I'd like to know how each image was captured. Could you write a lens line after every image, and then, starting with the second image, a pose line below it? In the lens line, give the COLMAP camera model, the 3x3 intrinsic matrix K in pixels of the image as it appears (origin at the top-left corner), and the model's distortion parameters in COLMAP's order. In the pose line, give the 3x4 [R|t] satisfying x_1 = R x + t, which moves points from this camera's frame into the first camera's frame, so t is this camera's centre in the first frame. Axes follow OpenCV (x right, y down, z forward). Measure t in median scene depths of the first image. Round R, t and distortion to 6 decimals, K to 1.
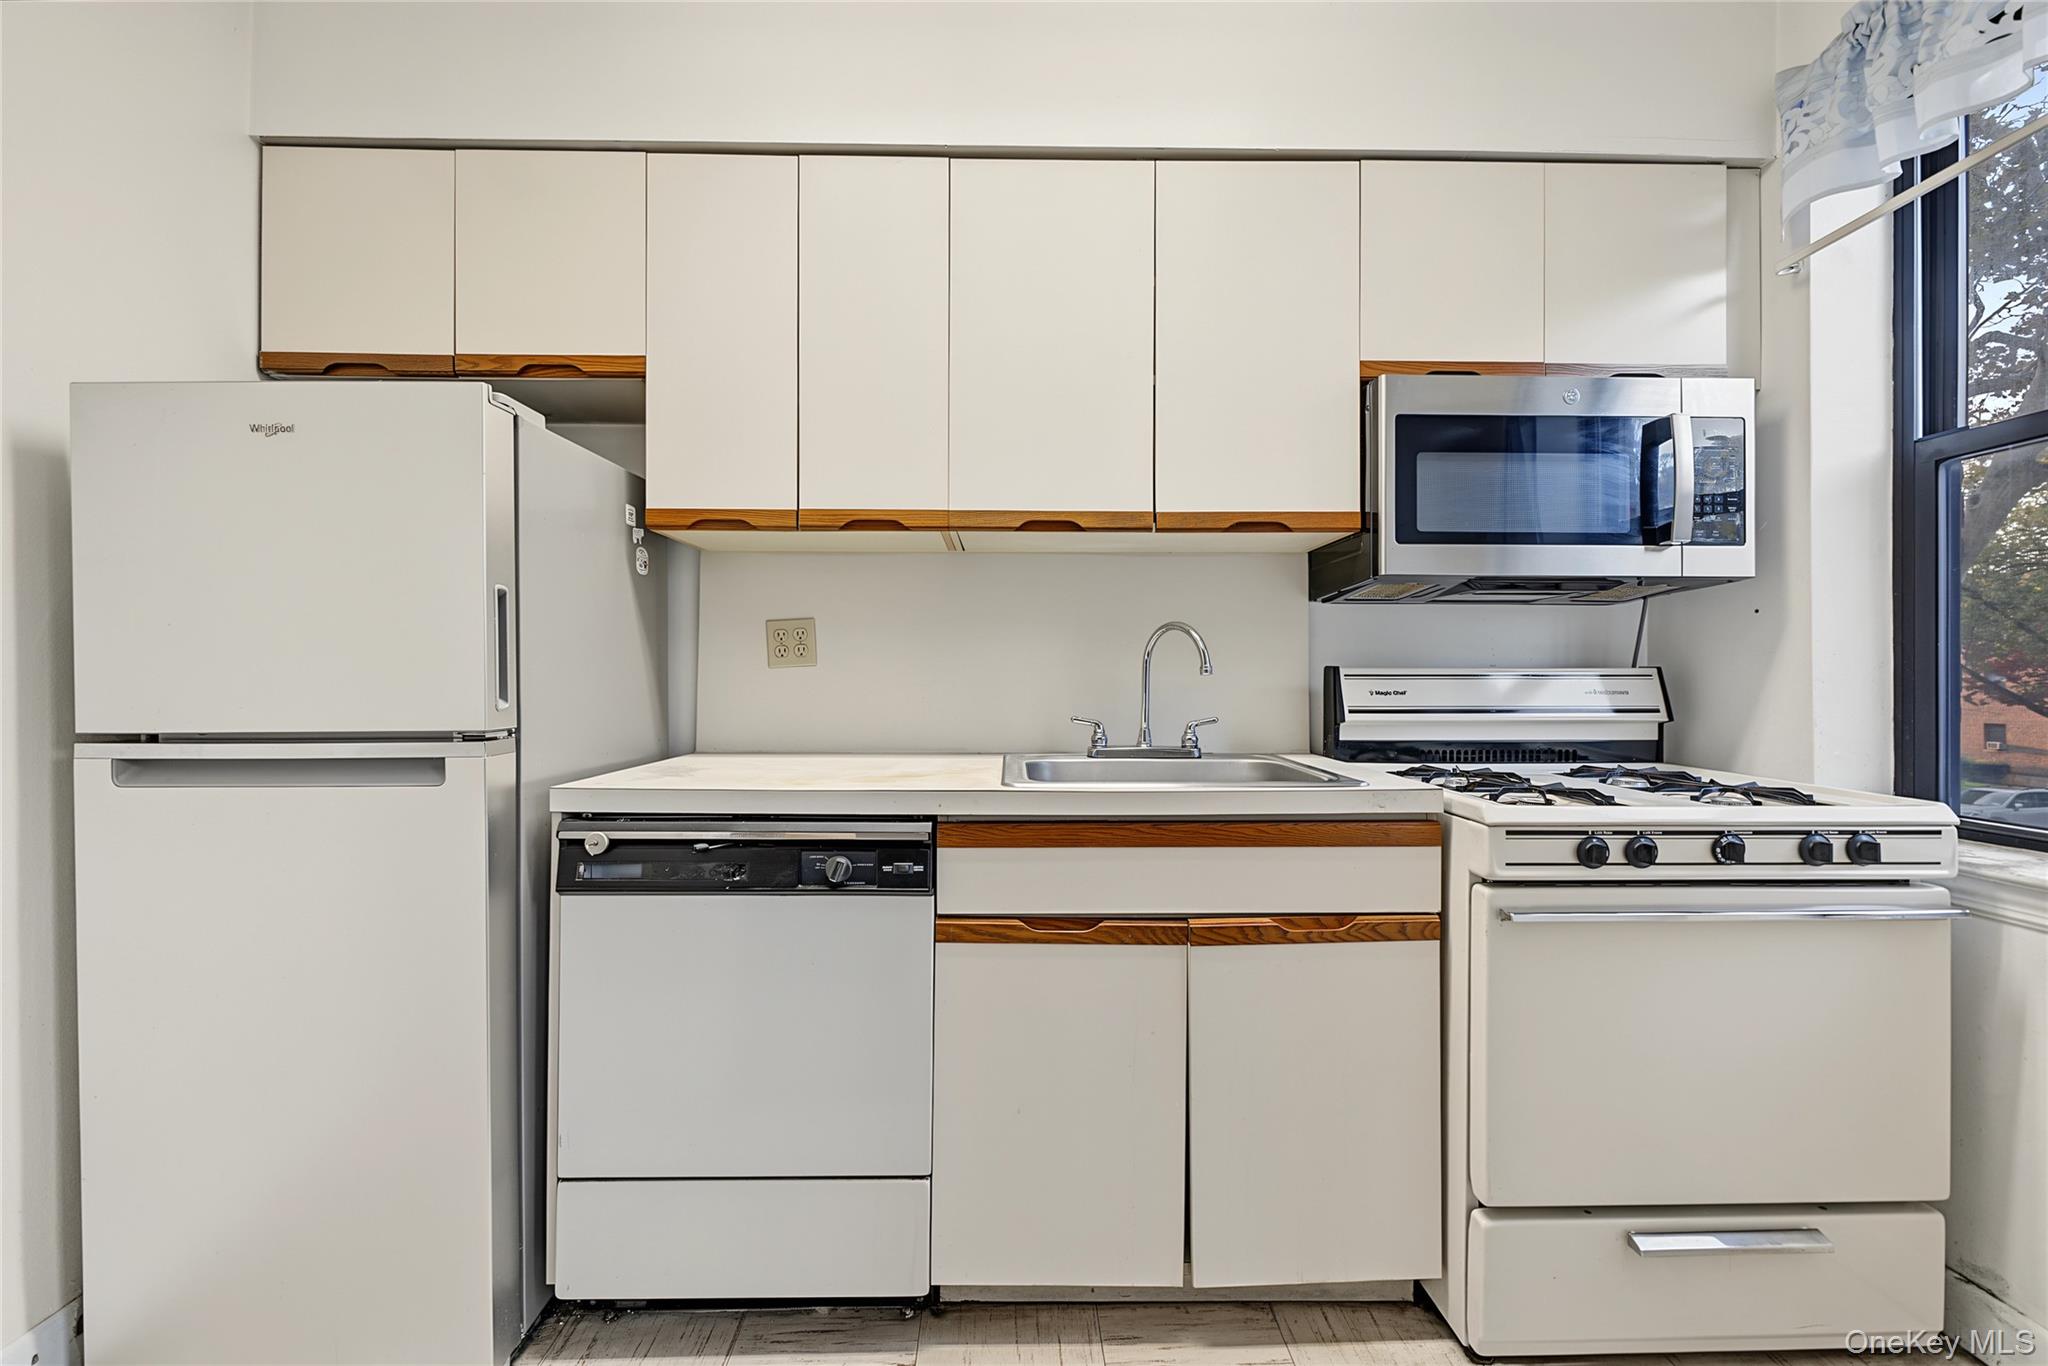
lens RADIAL K [[796.0, 0, 1024.8], [0, 796.0, 674.5], [0, 0, 1]] dist [-0.001558, -0.000214]
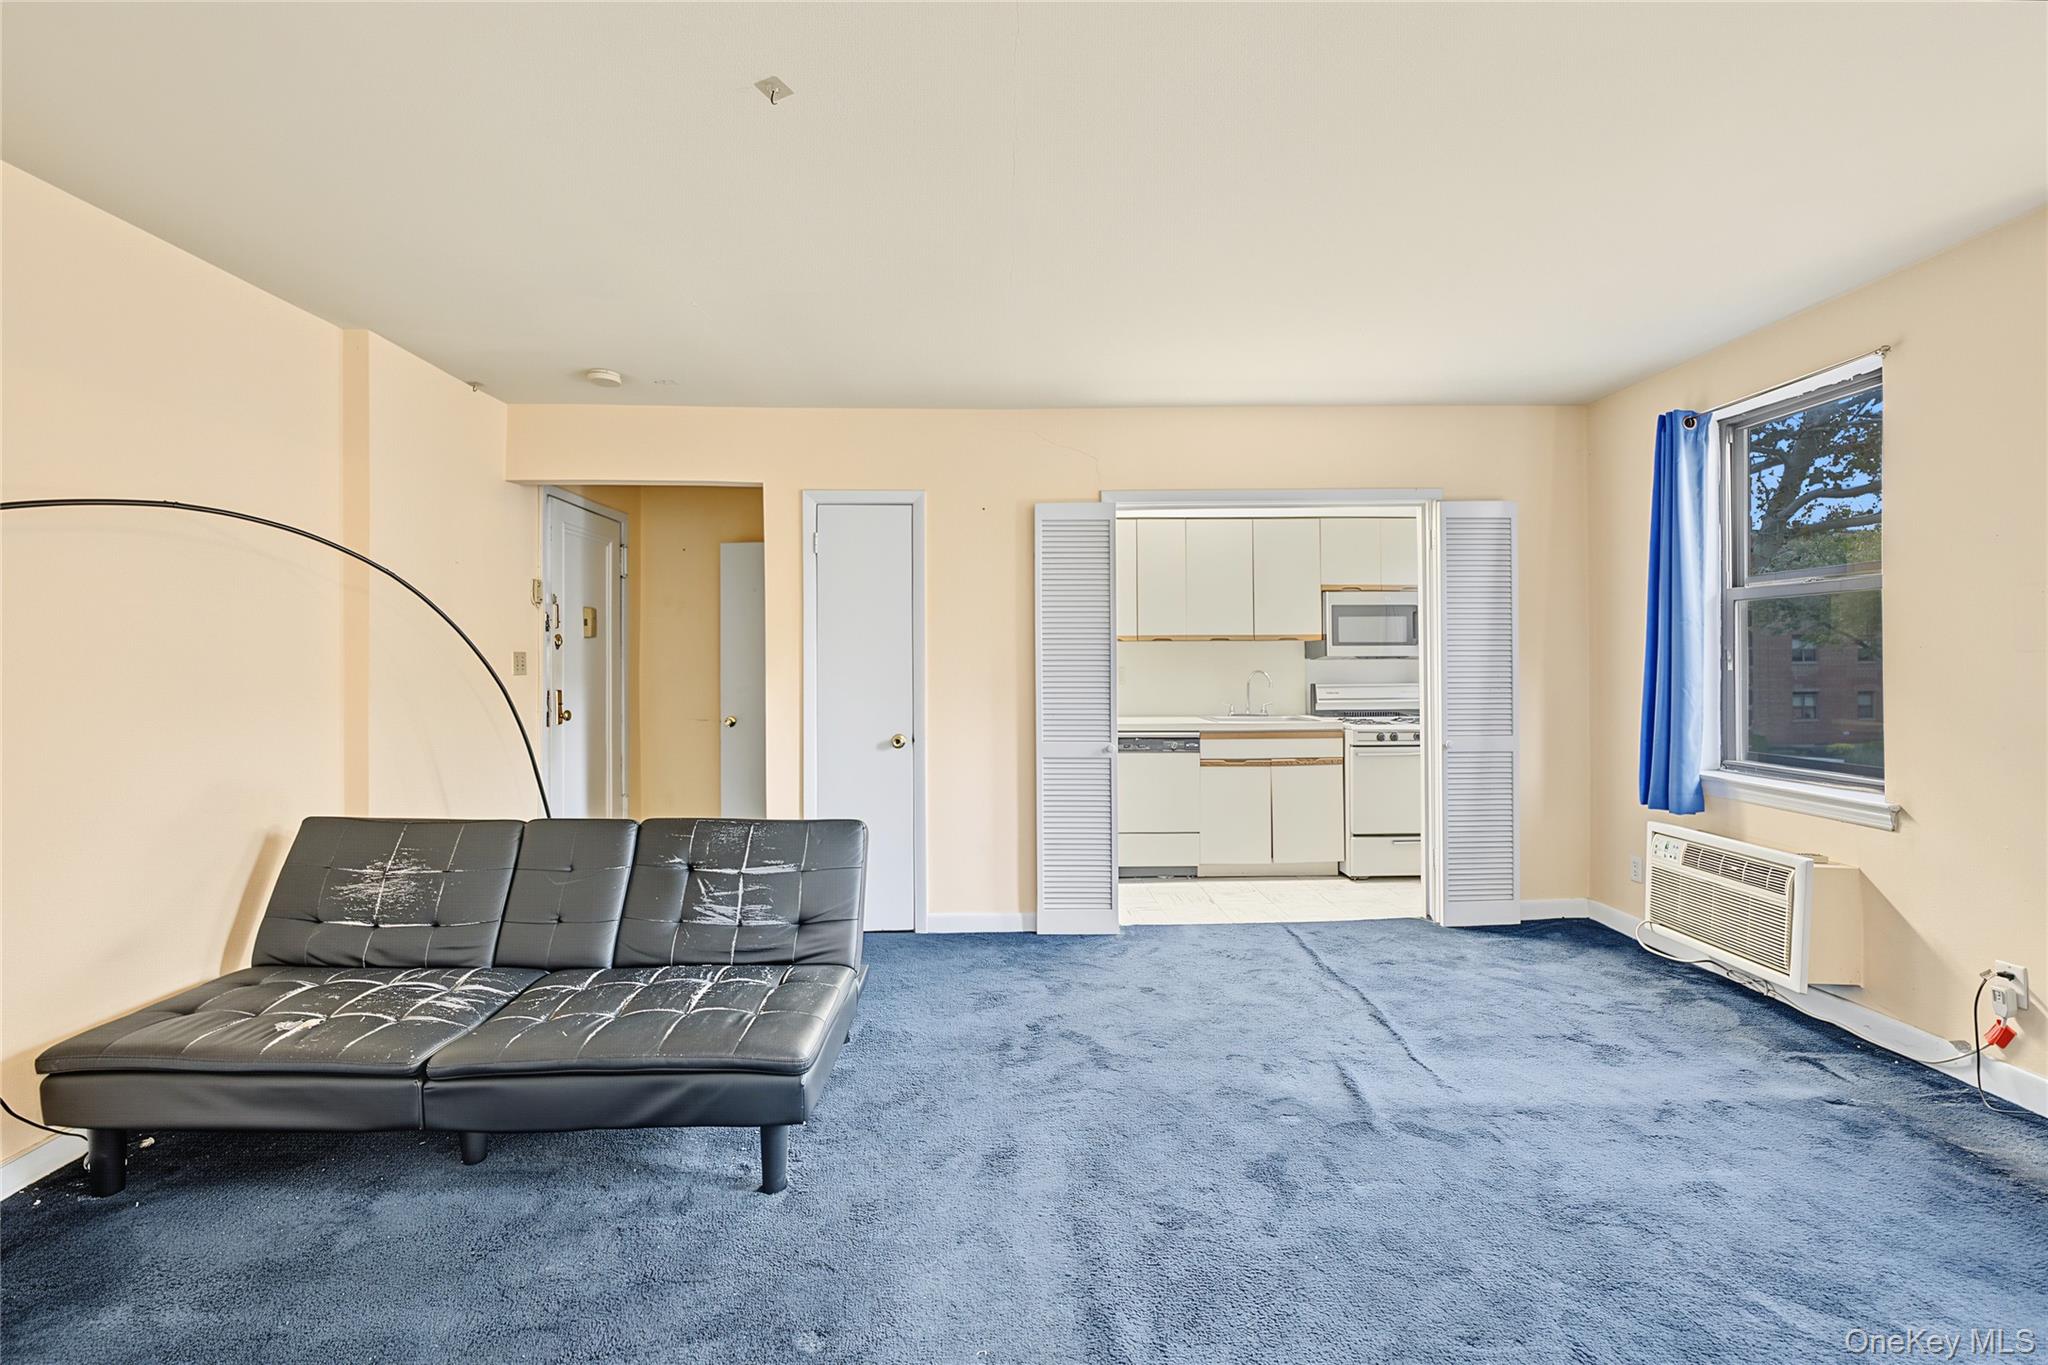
lens RADIAL K [[850.3, 0, 1030.6], [0, 850.3, 654.2], [0, 0, 1]] dist [-0.002320, -0.000583]
pose [[0.999240, -0.003575, 0.038827, -0.995659], [0.003840, 0.999970, -0.006754, -0.133653], [-0.038802, 0.006898, 0.999223, -2.696131]]
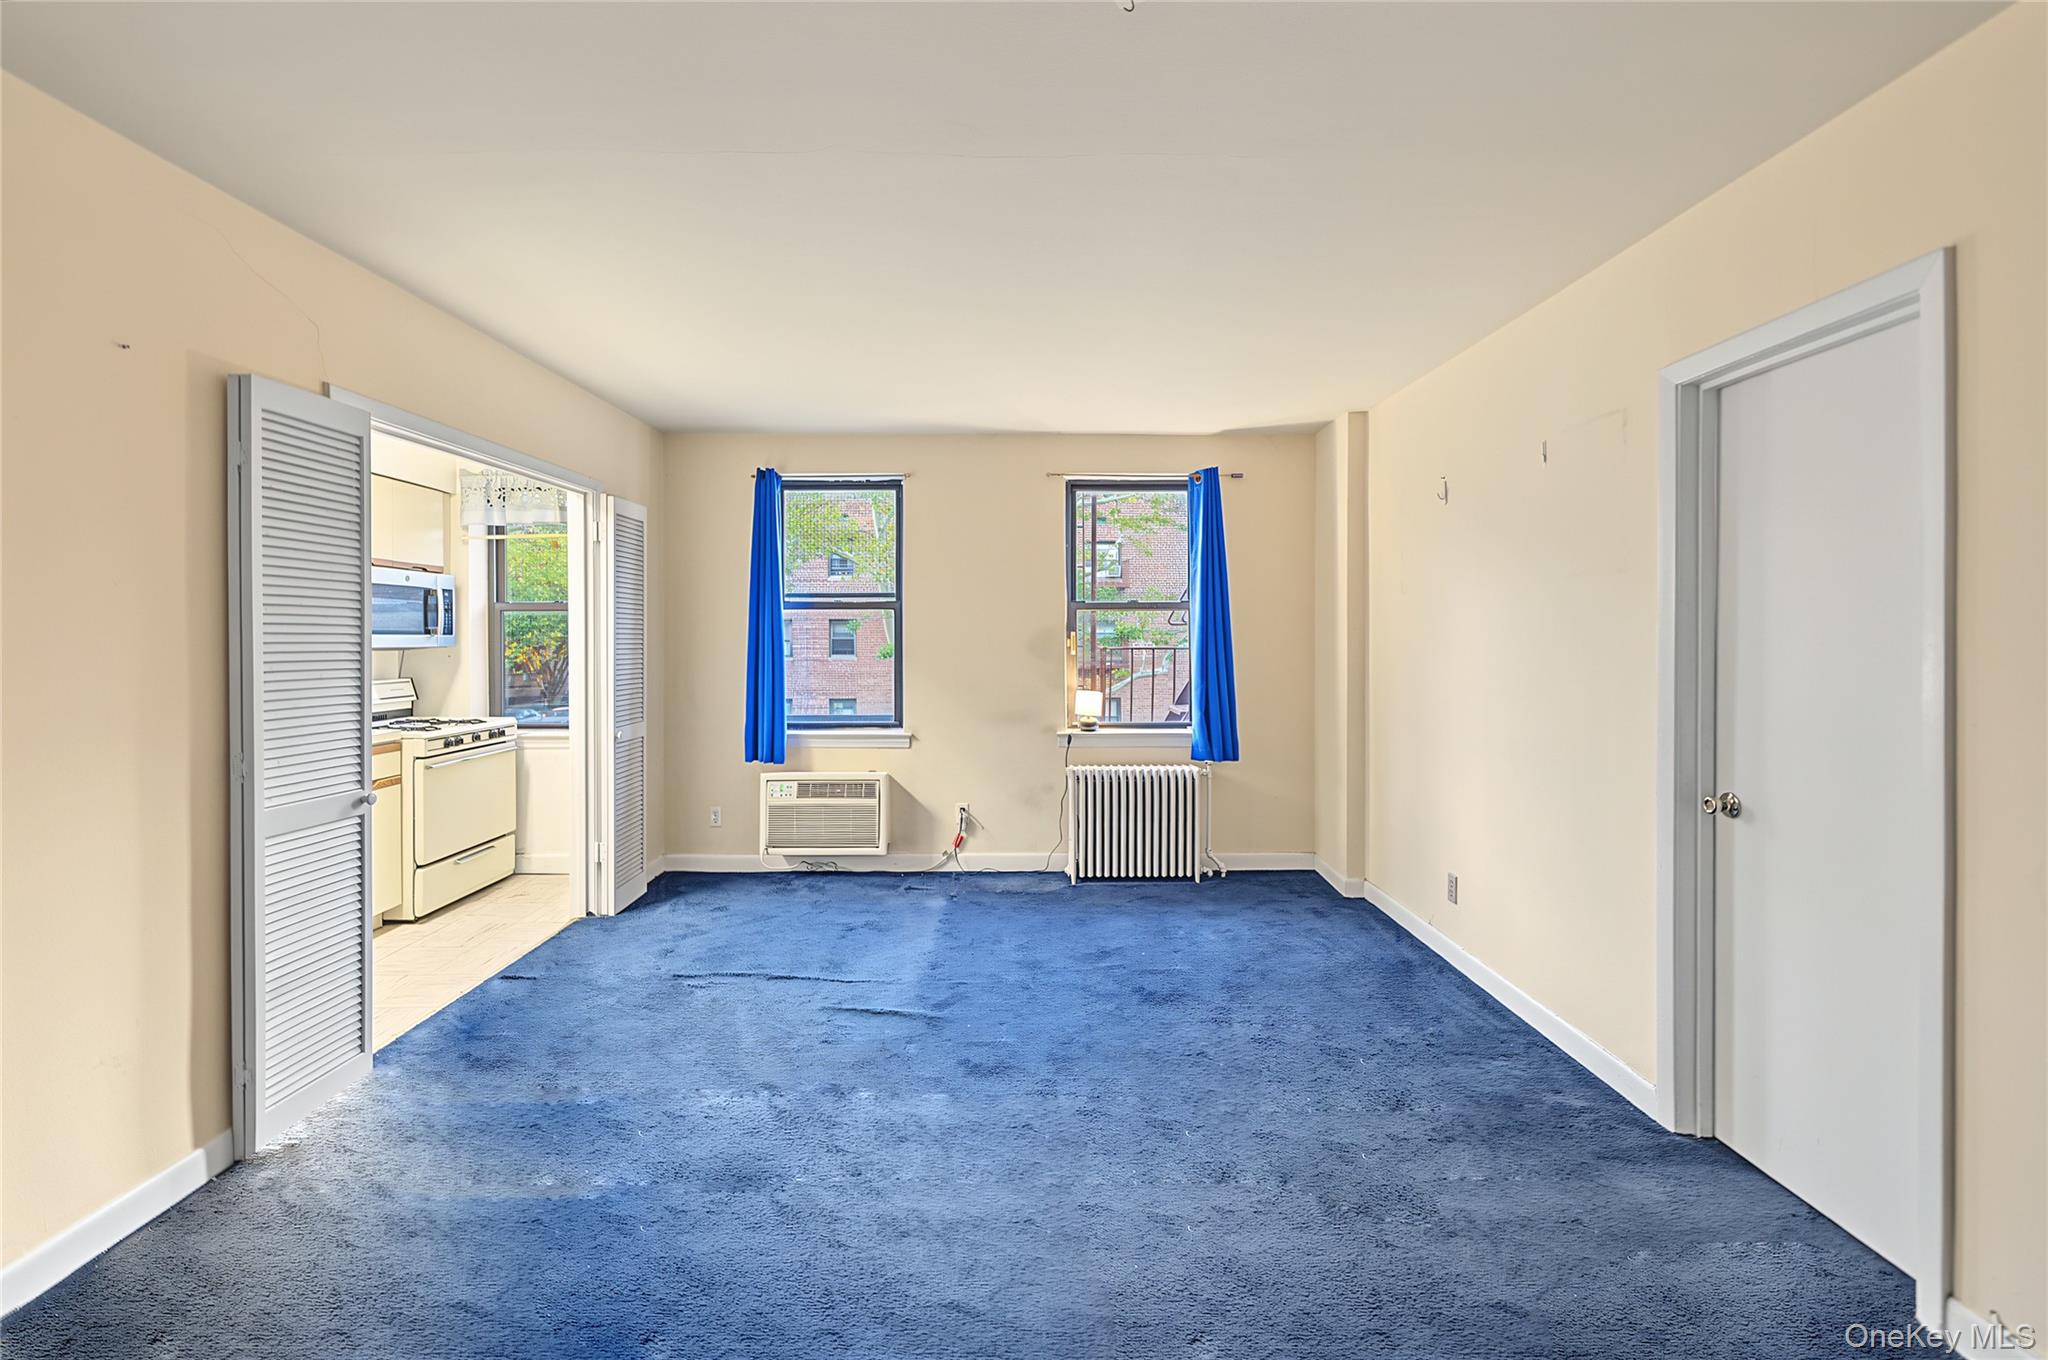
lens RADIAL K [[850.3, 0, 1030.6], [0, 850.3, 651.7], [0, 0, 1]] dist [-0.002320, -0.000583]
pose [[-0.009918, -0.013656, 0.999858, -2.486467], [-0.001172, 0.999906, 0.013645, -0.174604], [-0.999950, -0.001037, -0.009933, -1.187212]]
